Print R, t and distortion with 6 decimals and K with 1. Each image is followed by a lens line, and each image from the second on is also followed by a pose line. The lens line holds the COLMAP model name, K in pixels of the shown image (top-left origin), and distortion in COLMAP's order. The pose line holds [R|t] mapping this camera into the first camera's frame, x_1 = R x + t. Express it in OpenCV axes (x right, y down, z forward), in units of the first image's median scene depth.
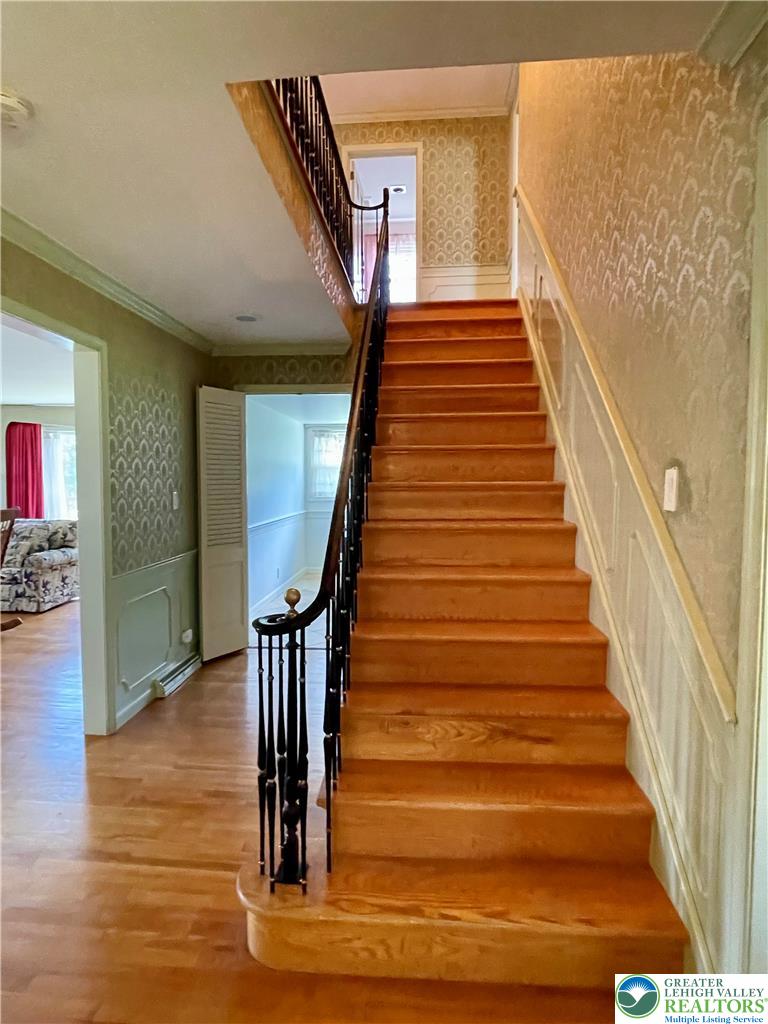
lens RADIAL K [[576.3, 0, 384.0], [0, 576.3, 512.0], [0, 0, 1]] dist [-0.003287, -0.001018]
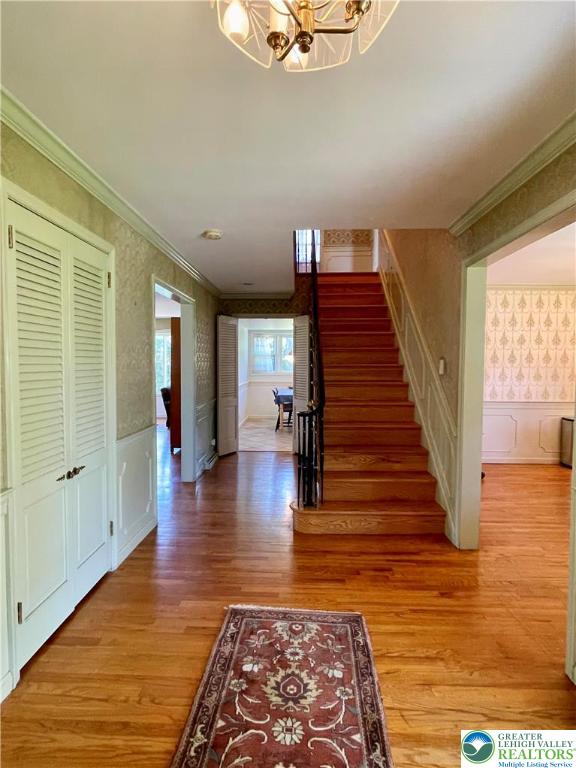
lens RADIAL K [[399.6, 0, 288.0], [0, 399.6, 384.0], [0, 0, 1]] dist [0.000970, 0.000035]
pose [[0.999401, -0.001700, 0.034558, -0.177981], [0.001759, 0.999997, -0.001678, 0.024931], [-0.034555, 0.001737, 0.999401, -0.508328]]
